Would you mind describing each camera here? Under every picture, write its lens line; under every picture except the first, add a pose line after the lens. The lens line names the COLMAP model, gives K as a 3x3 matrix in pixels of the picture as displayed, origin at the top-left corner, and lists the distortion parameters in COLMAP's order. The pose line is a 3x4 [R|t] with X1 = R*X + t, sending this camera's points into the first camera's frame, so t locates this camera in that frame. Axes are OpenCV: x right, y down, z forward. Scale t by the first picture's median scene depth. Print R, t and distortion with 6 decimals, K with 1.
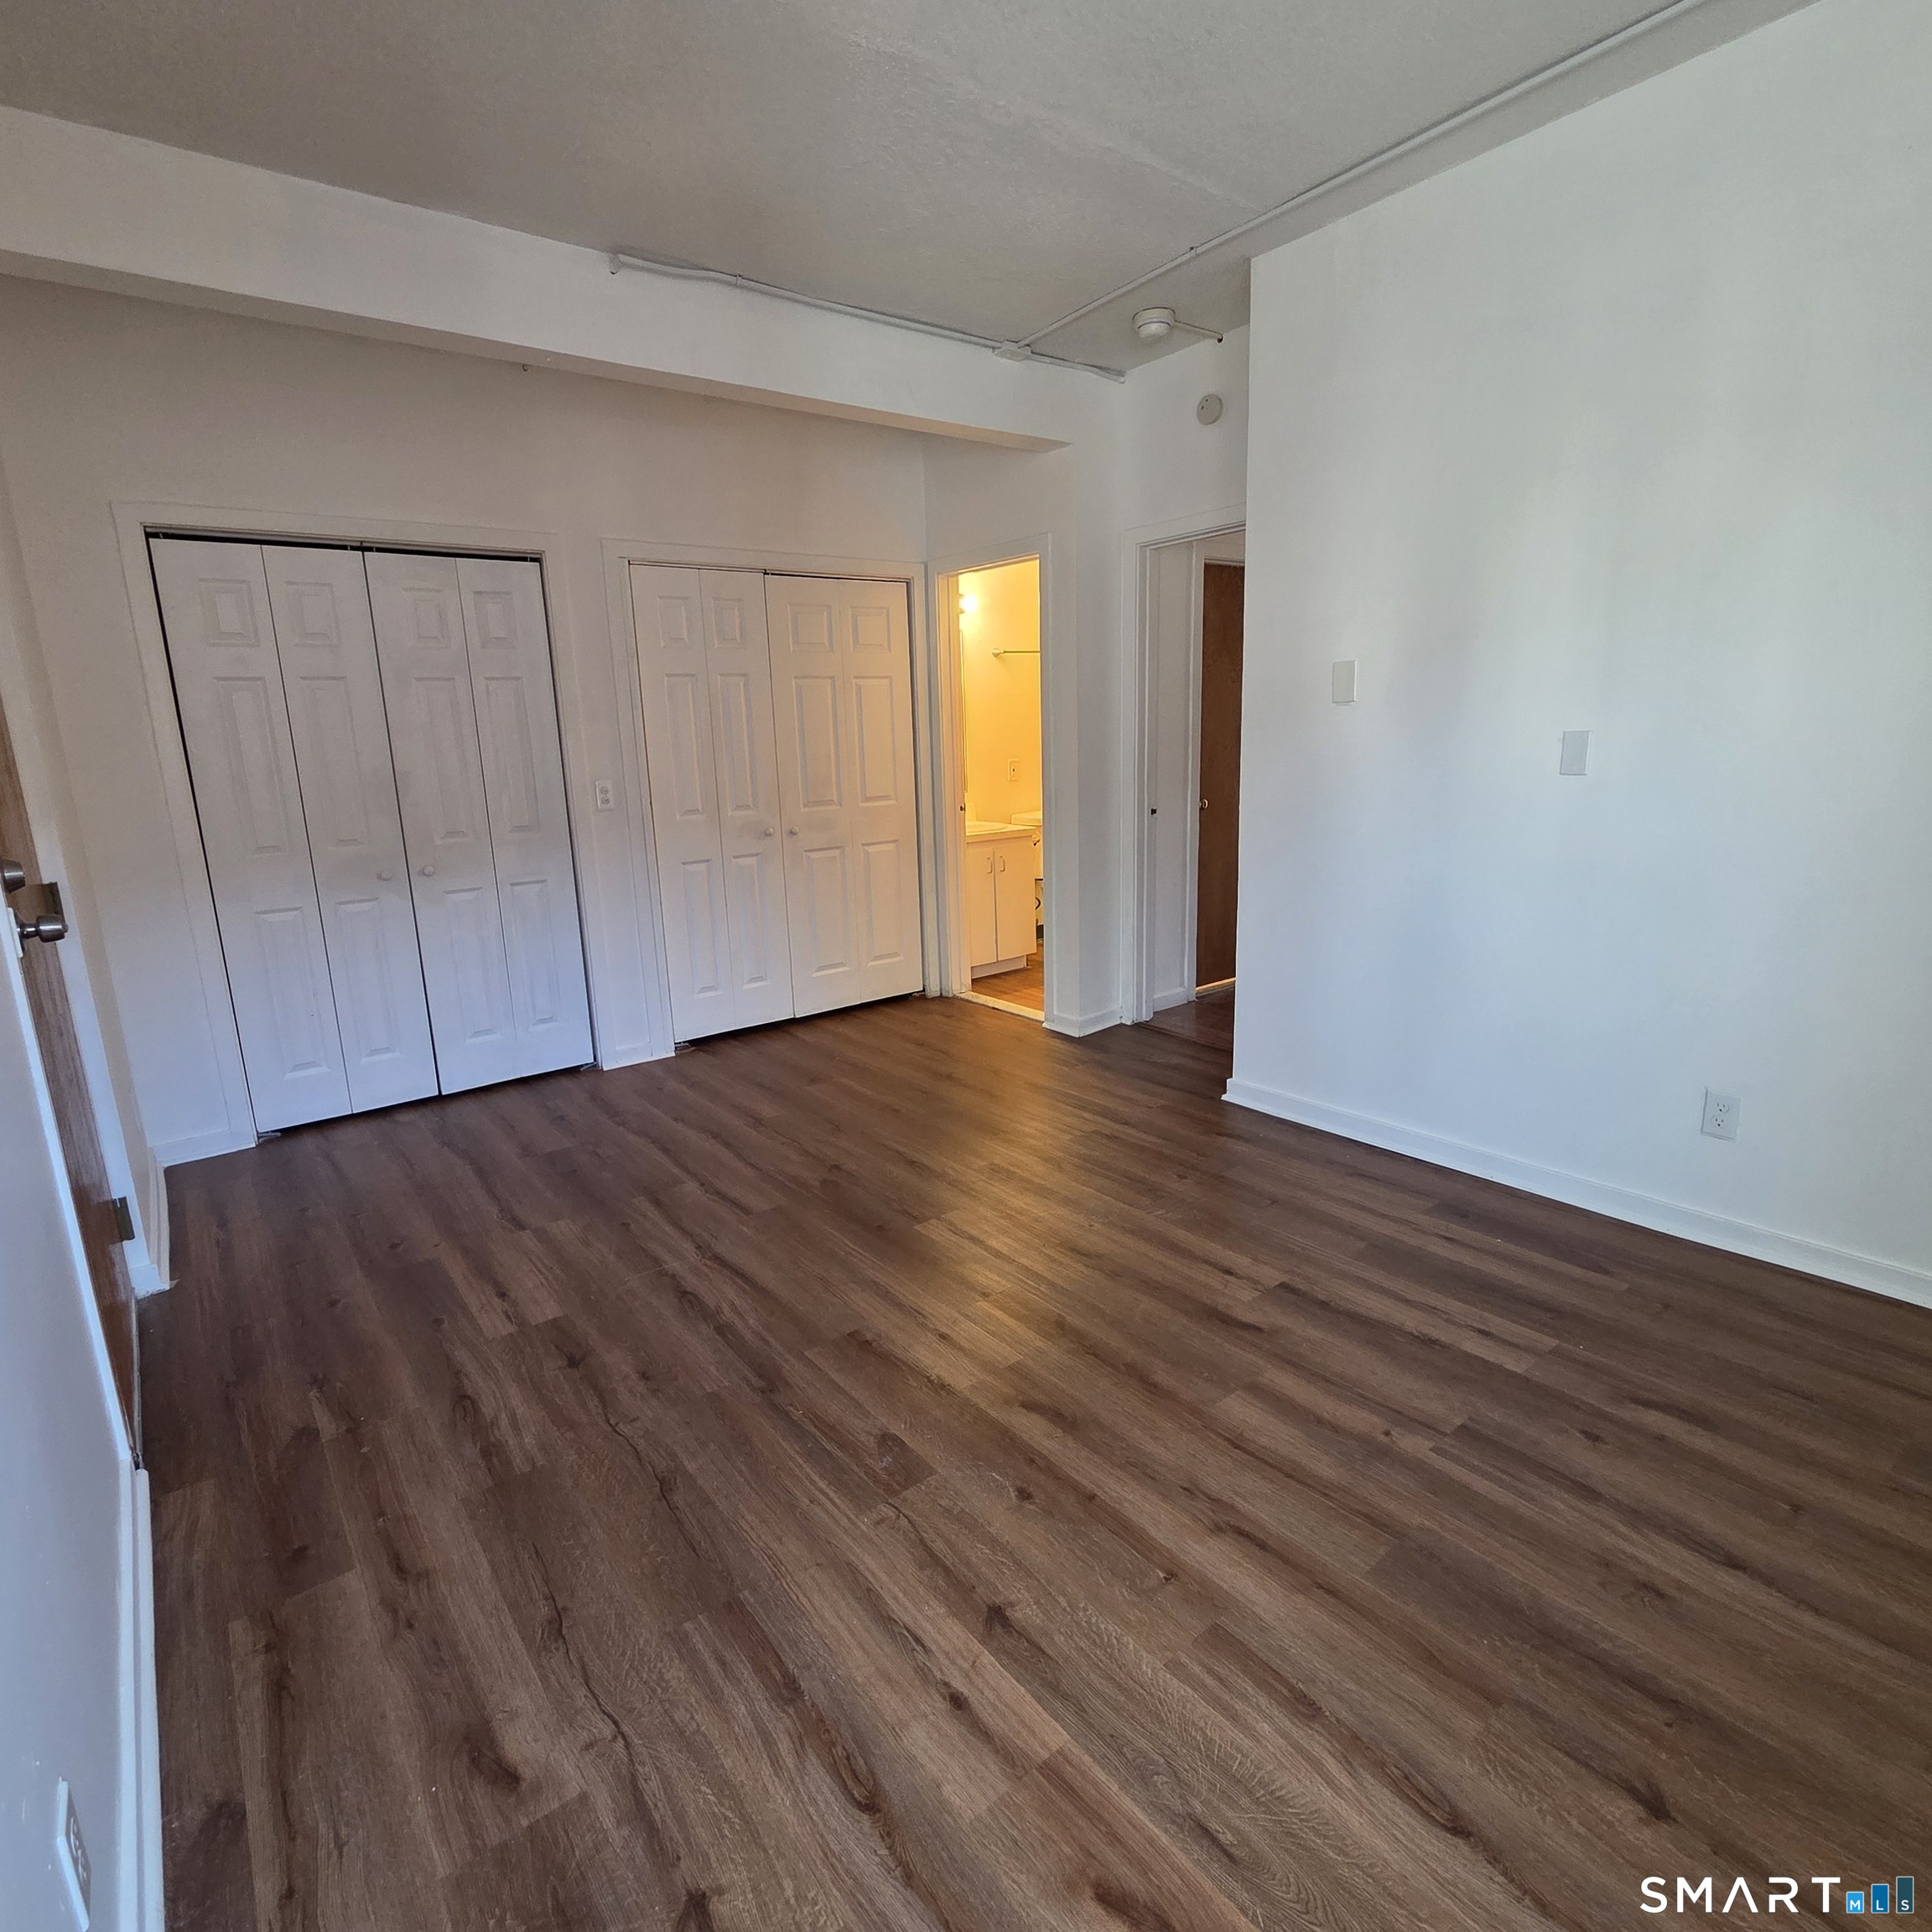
lens RADIAL K [[1051.0, 0, 958.3], [0, 1051.0, 958.8], [0, 0, 1]] dist [-0.004920, -0.001277]
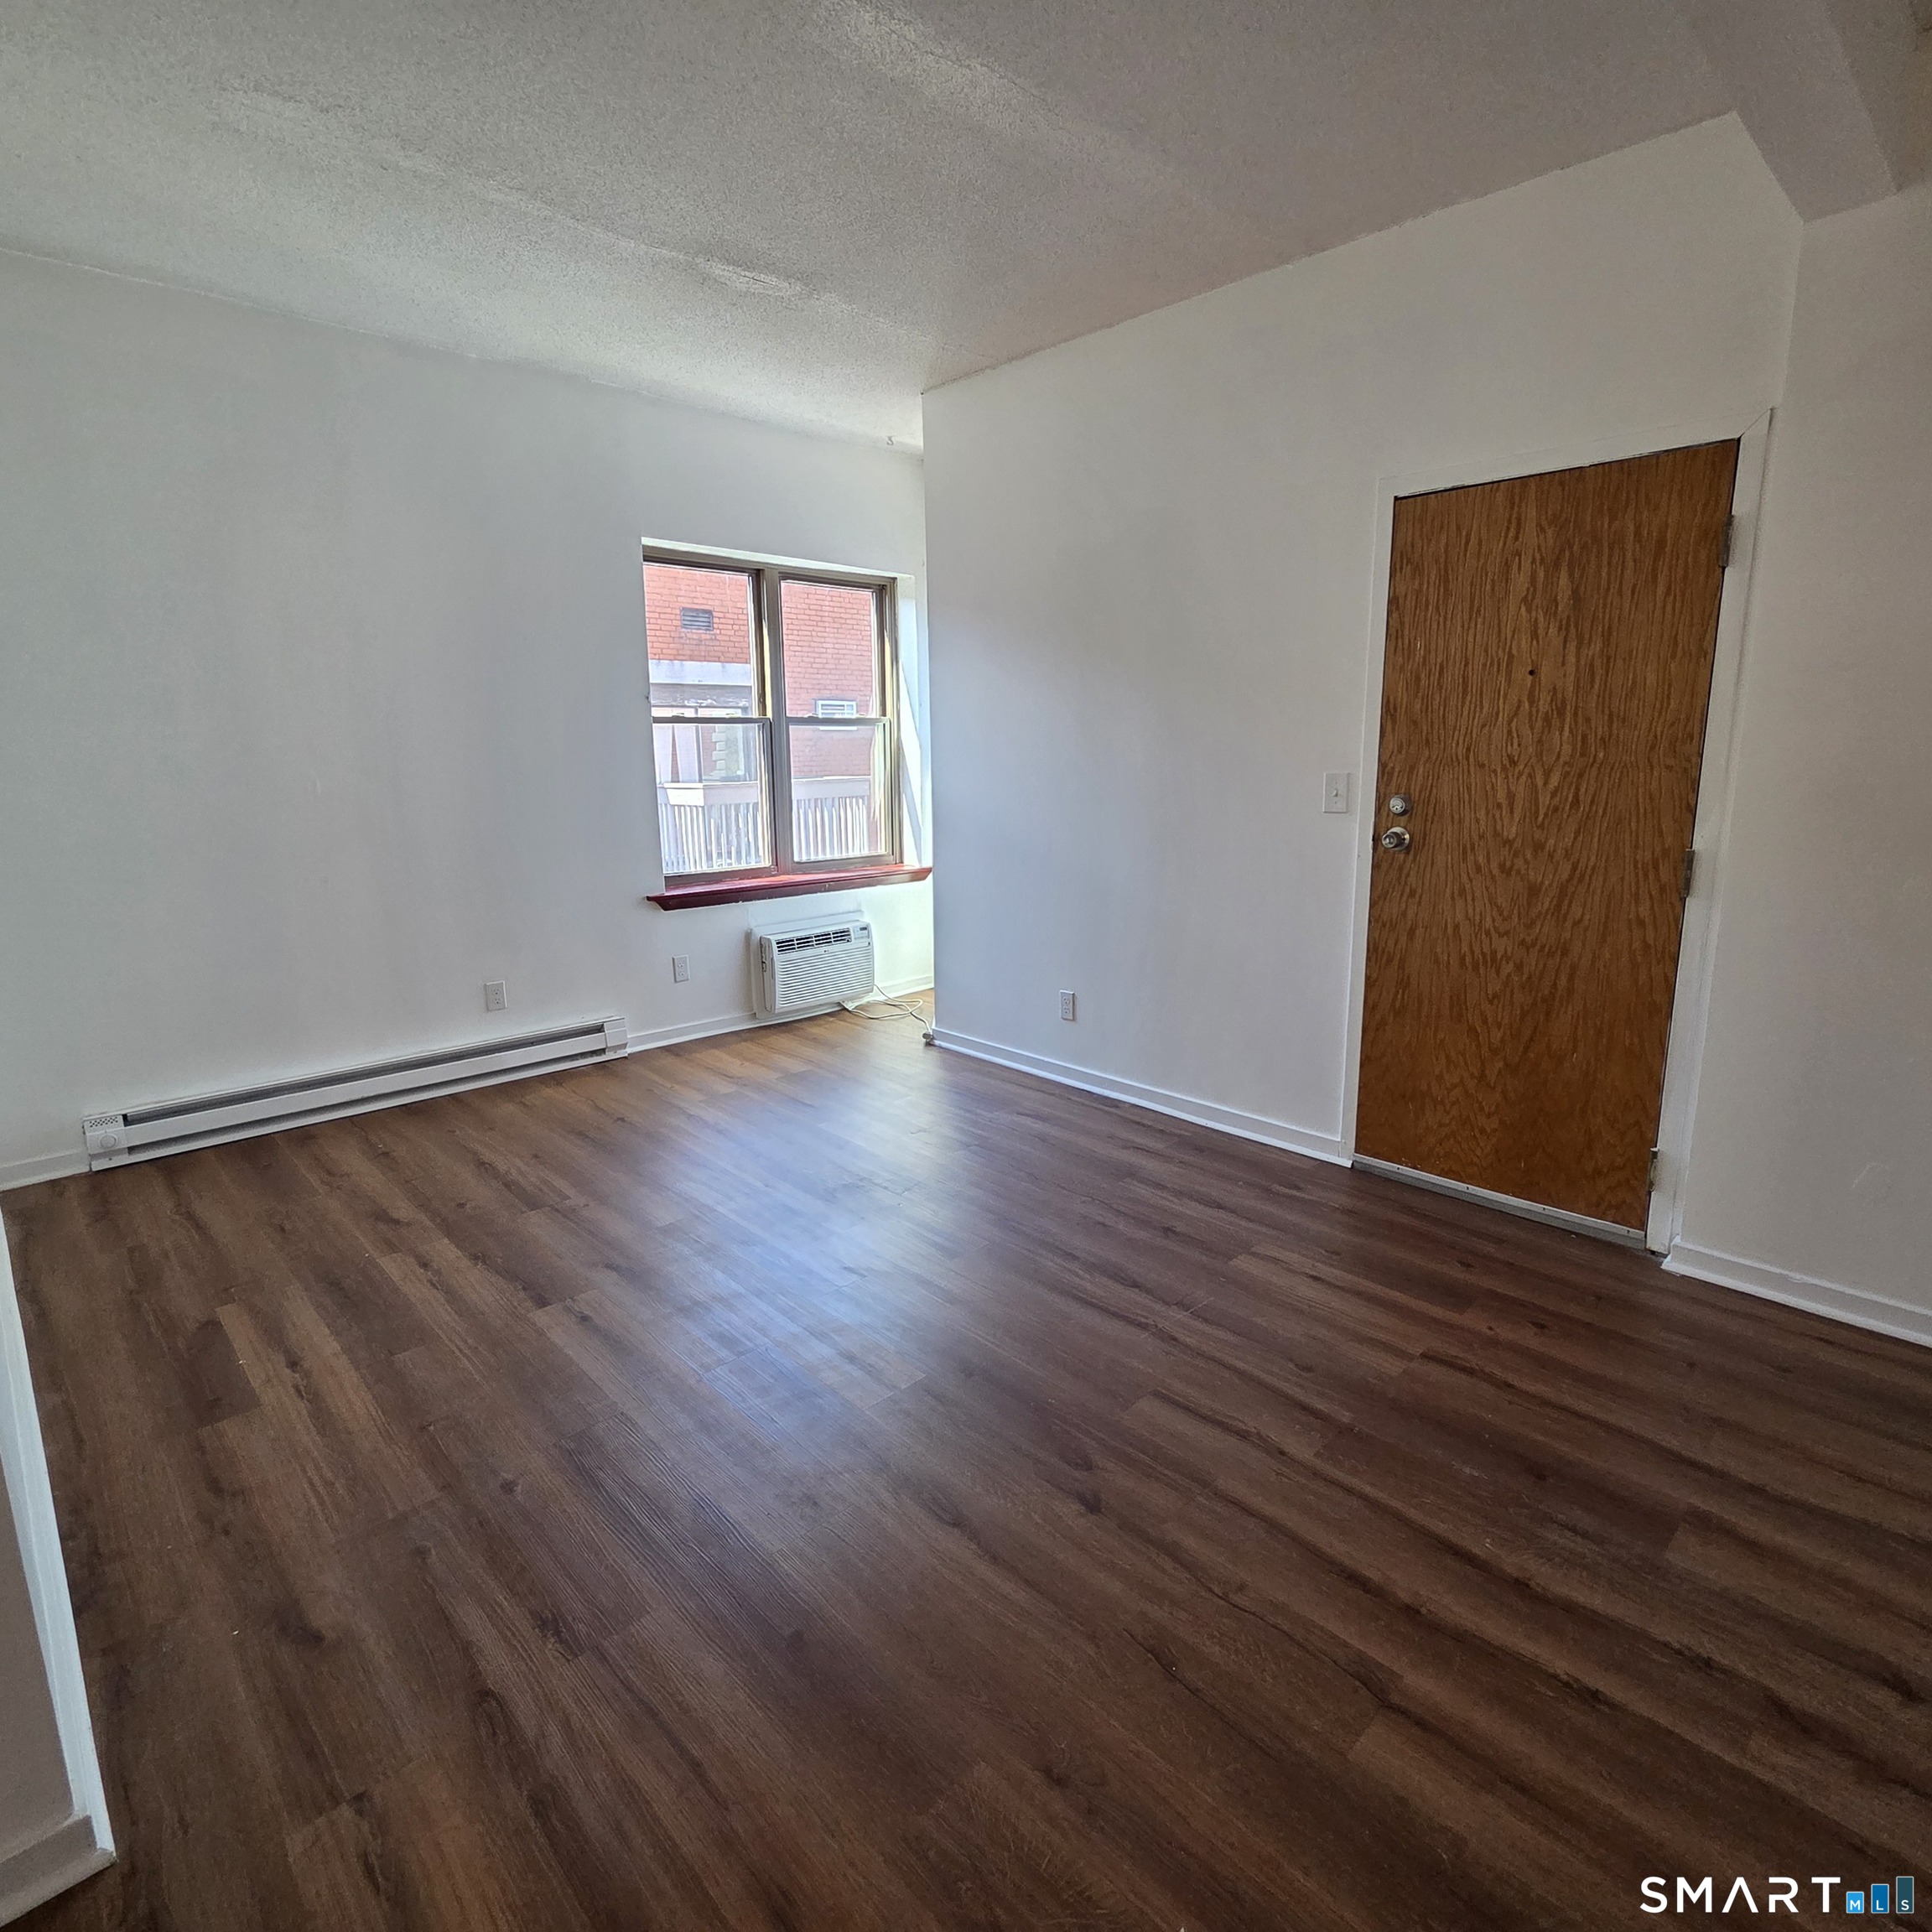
lens RADIAL K [[1051.0, 0, 958.3], [0, 1051.0, 958.8], [0, 0, 1]] dist [-0.004920, -0.001277]
pose [[-0.993304, 0.066191, -0.094691, -0.014790], [0.021630, 0.911662, 0.410371, -0.397221], [0.113489, 0.405575, -0.906989, 1.804891]]
